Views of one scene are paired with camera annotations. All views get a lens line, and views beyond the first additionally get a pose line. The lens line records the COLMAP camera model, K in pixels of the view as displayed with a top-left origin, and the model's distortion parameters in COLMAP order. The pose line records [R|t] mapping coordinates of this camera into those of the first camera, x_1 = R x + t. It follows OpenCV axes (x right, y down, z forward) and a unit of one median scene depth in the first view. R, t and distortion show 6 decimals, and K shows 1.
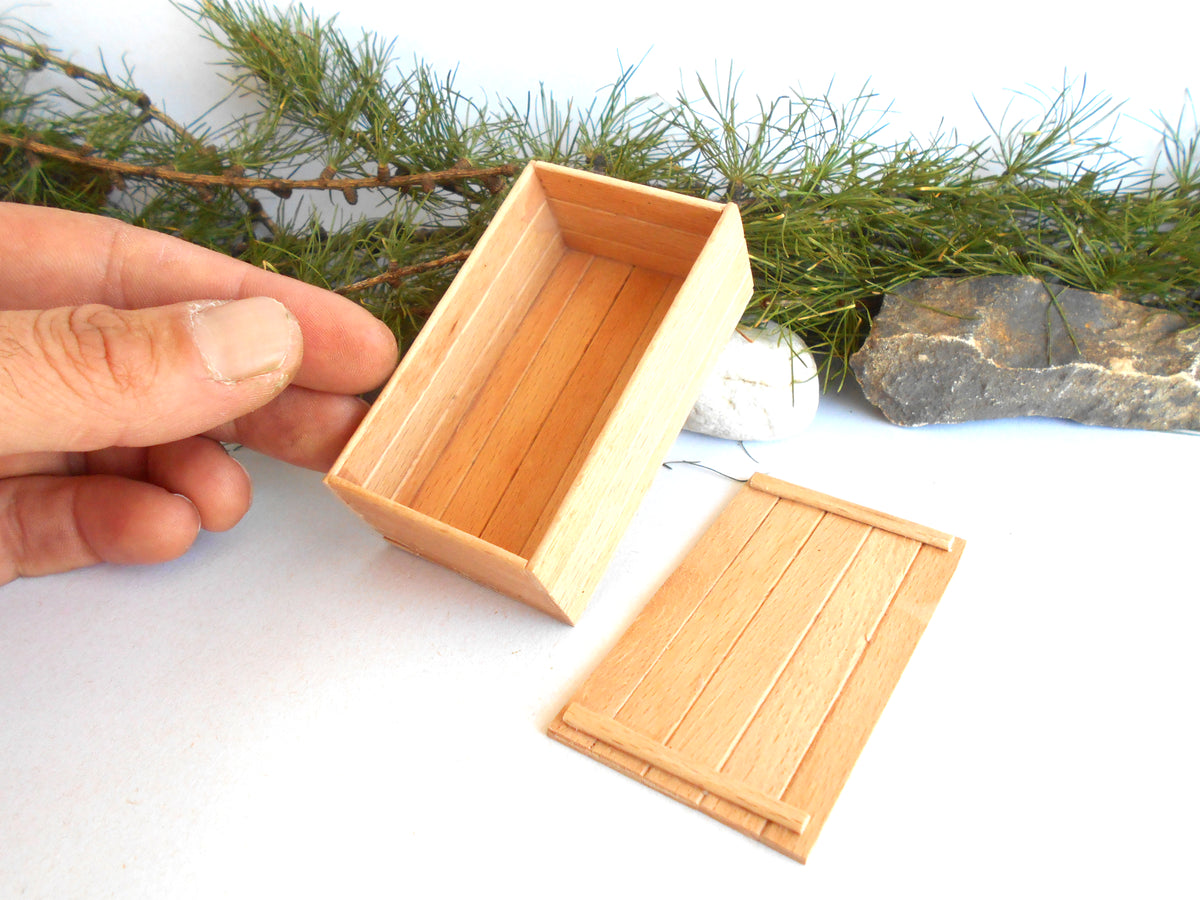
lens RADIAL K [[1034.6, 0, 584.4], [0, 1034.6, 450.5], [0, 0, 1]] dist [-0.018540, 0.011458]
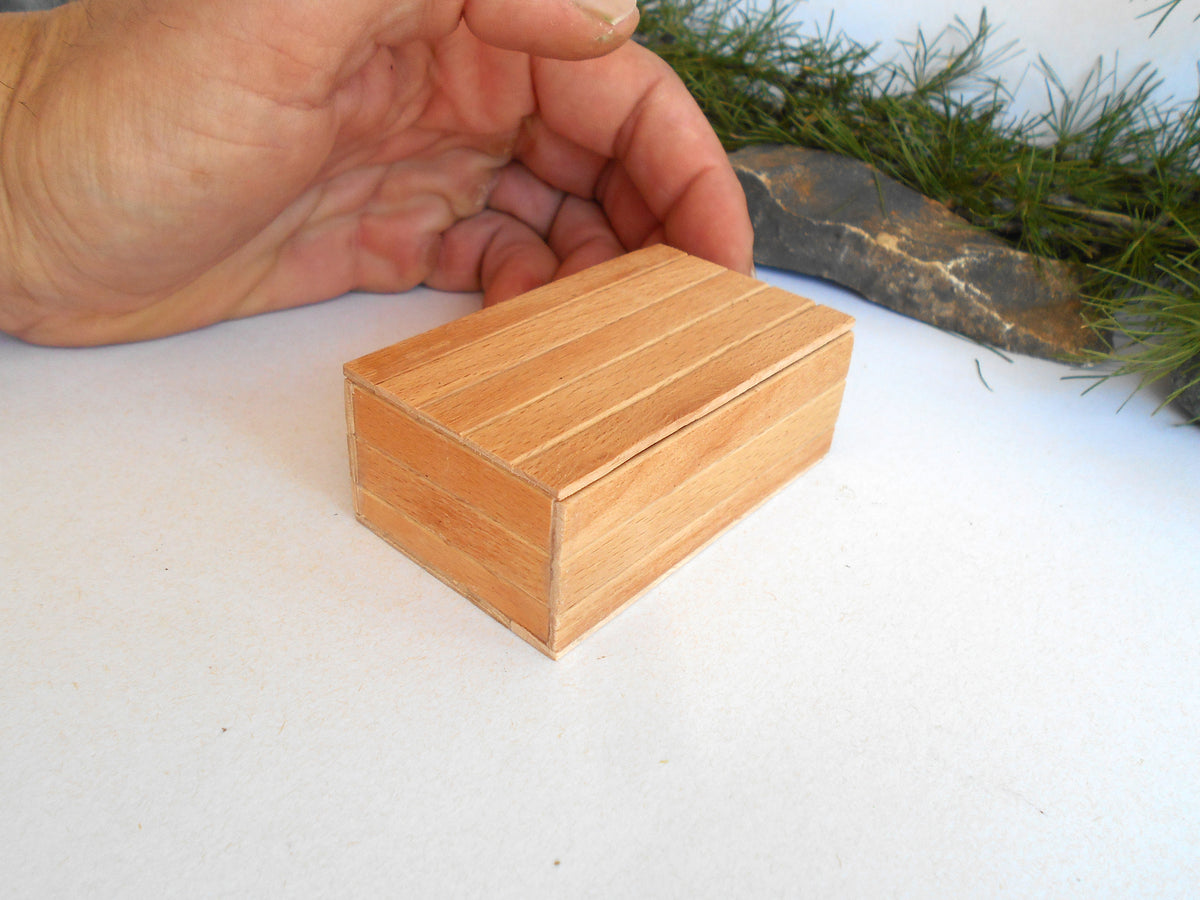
lens RADIAL K [[1034.6, 0, 601.7], [0, 1034.6, 459.3], [0, 0, 1]] dist [-0.018540, 0.011458]
pose [[0.870799, 0.361953, -0.332716, 0.678004], [-0.375597, 0.926450, 0.024830, 0.222195], [0.317232, 0.103345, 0.942700, -0.149348]]
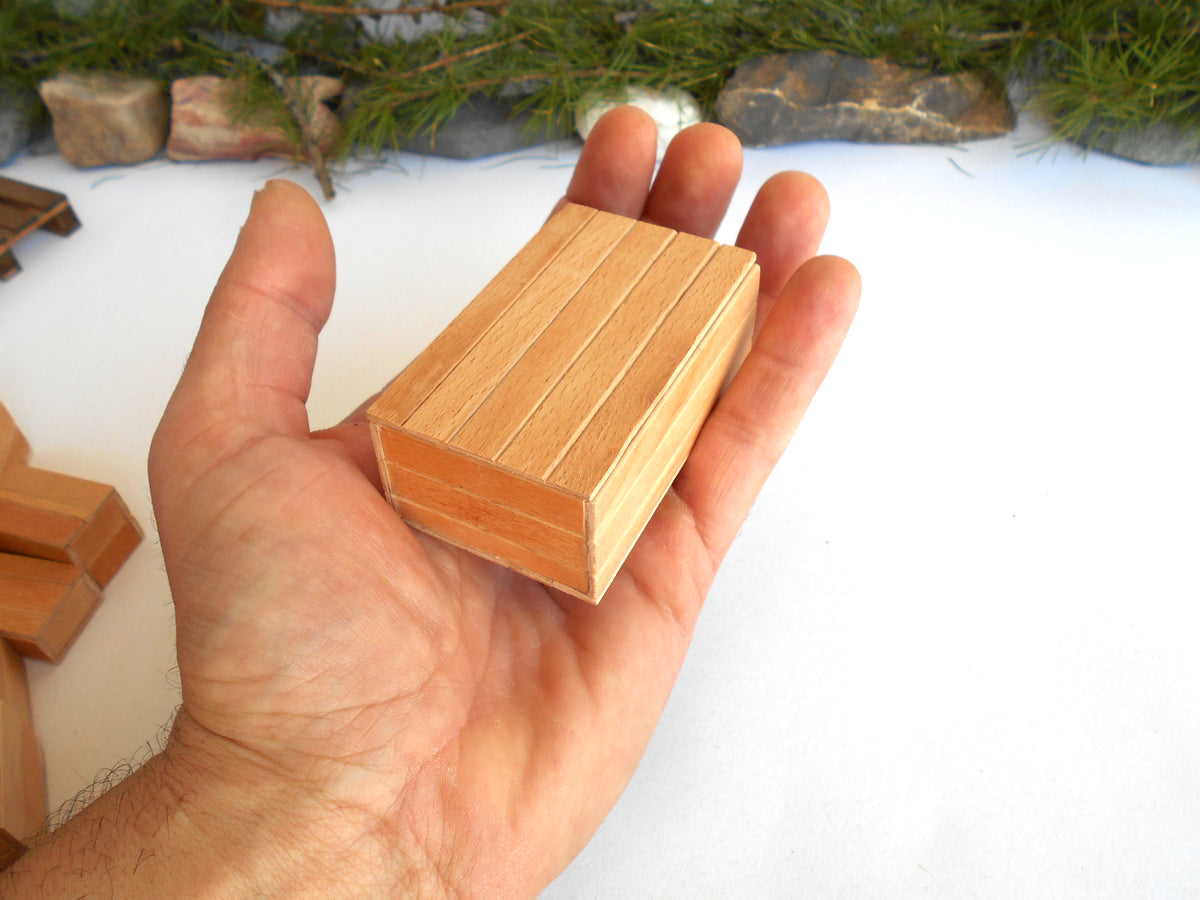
lens RADIAL K [[1034.6, 0, 601.4], [0, 1034.6, 444.9], [0, 0, 1]] dist [-0.018540, 0.011458]
pose [[0.997337, -0.017341, -0.070842, 0.179616], [0.030142, 0.982494, 0.183842, 0.137542], [0.066414, -0.185487, 0.980400, -0.763980]]
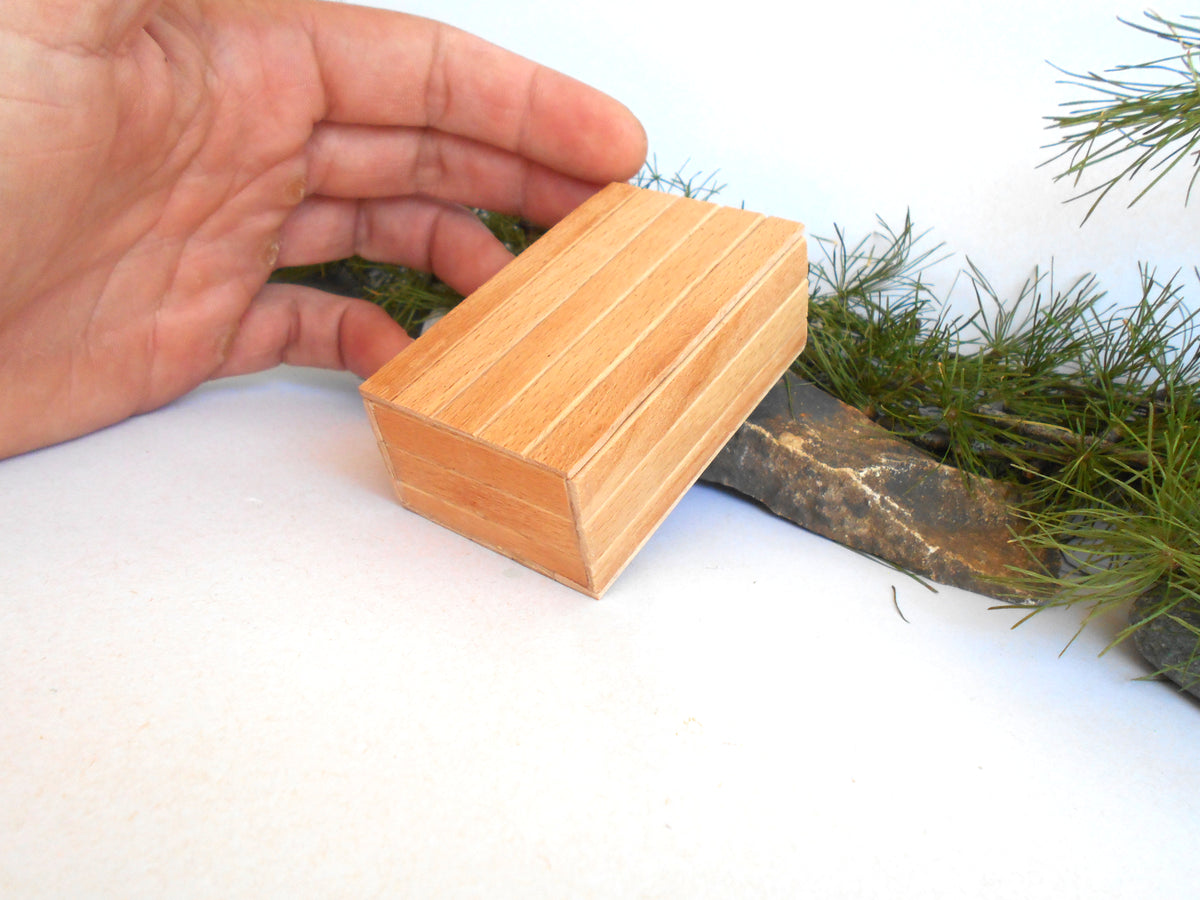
lens RADIAL K [[1034.6, 0, 598.7], [0, 1034.6, 447.2], [0, 0, 1]] dist [-0.018540, 0.011458]
pose [[0.845159, 0.325127, -0.424262, 0.745237], [-0.442311, 0.871056, -0.213595, 0.203094], [0.300111, 0.368178, 0.879988, 0.076699]]
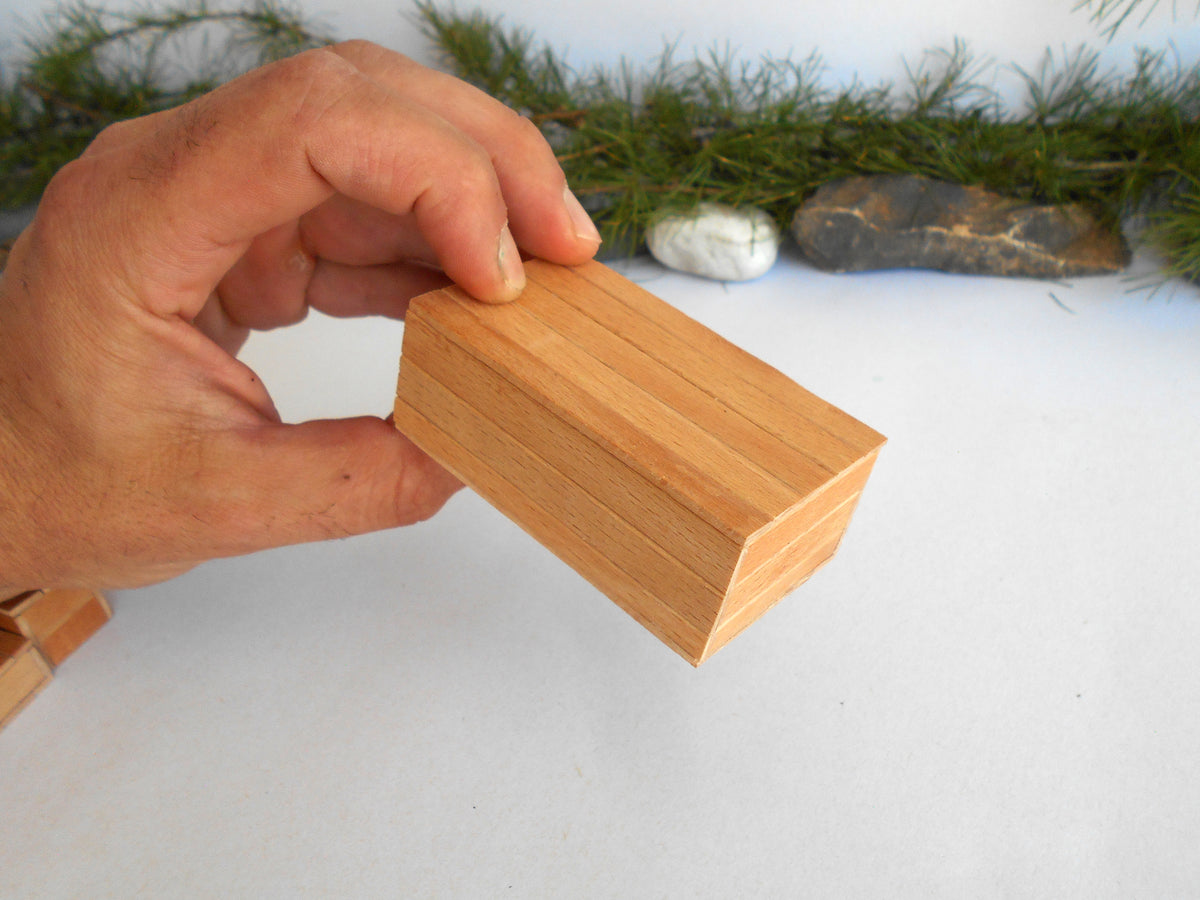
lens RADIAL K [[1034.6, 0, 603.8], [0, 1034.6, 443.2], [0, 0, 1]] dist [-0.018540, 0.011458]
pose [[0.976850, 0.049819, -0.208046, 0.318013], [-0.044219, 0.998526, 0.031483, 0.203939], [0.209308, -0.021555, 0.977612, -0.611888]]
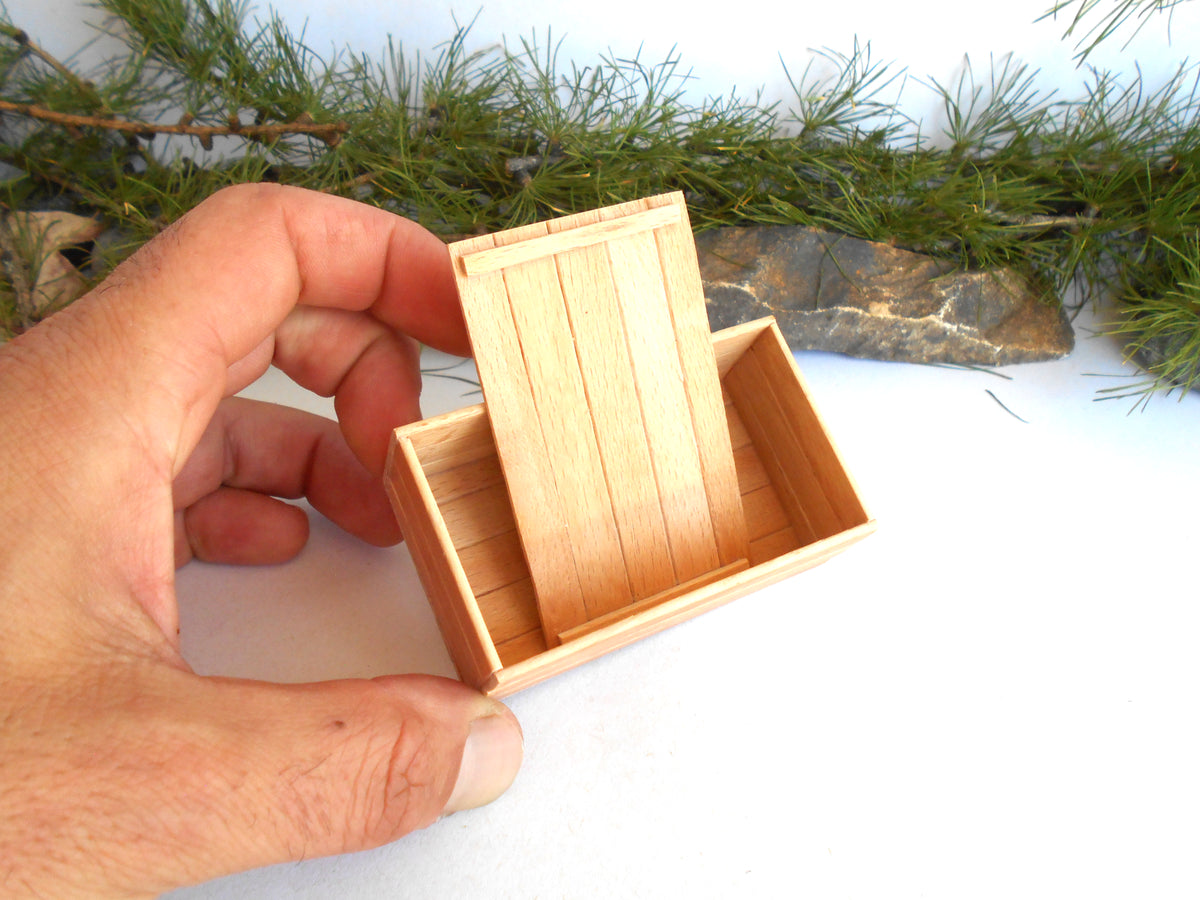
lens RADIAL K [[1034.6, 0, 605.1], [0, 1034.6, 438.9], [0, 0, 1]] dist [-0.018540, 0.011458]
pose [[0.998891, 0.004415, 0.046874, 0.151950], [-0.009040, 0.995055, 0.098912, -0.046941], [-0.046206, -0.099226, 0.993992, -0.145326]]
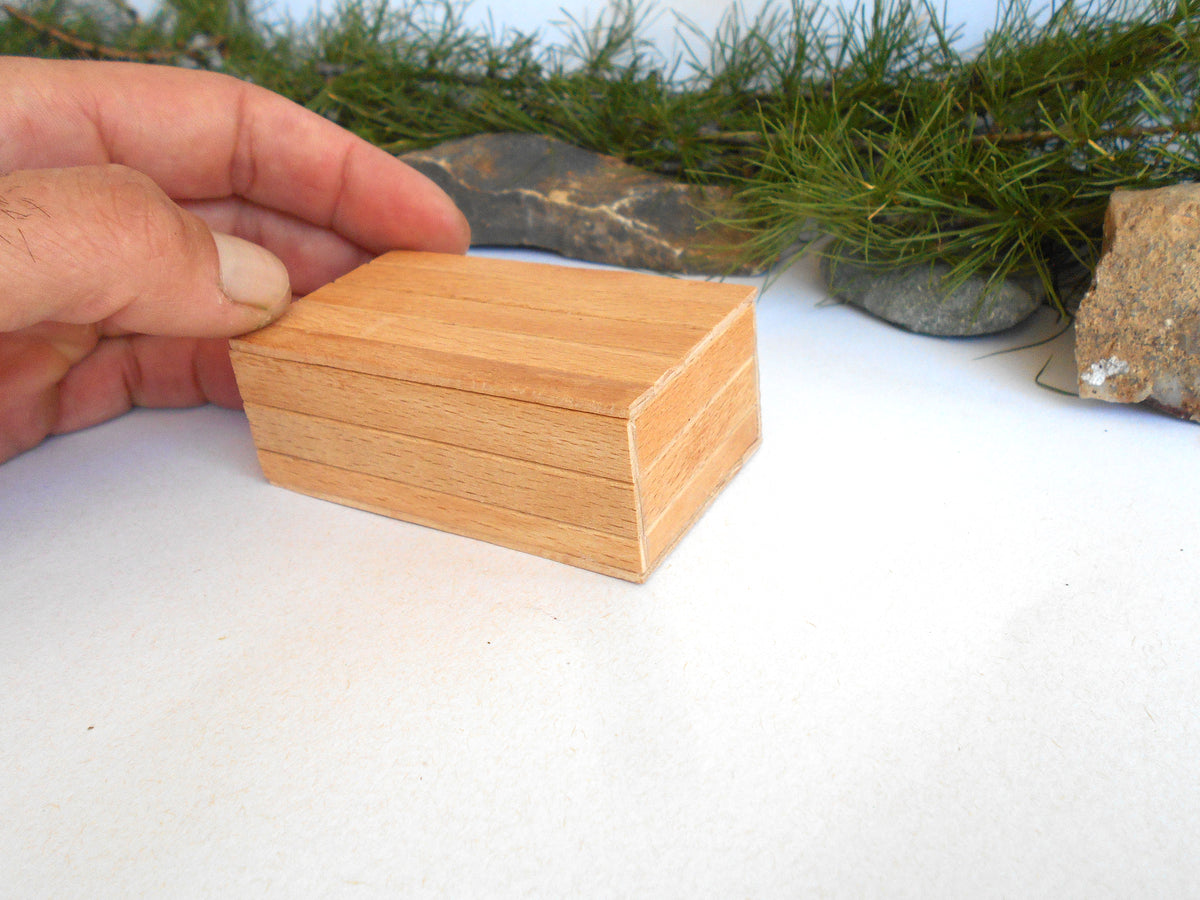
lens RADIAL K [[1034.6, 0, 605.4], [0, 1034.6, 445.9], [0, 0, 1]] dist [-0.018540, 0.011458]
pose [[0.918207, 0.174002, -0.355837, 1.012892], [-0.204924, 0.977458, -0.050820, 0.249767], [0.338973, 0.119583, 0.933165, -0.099675]]
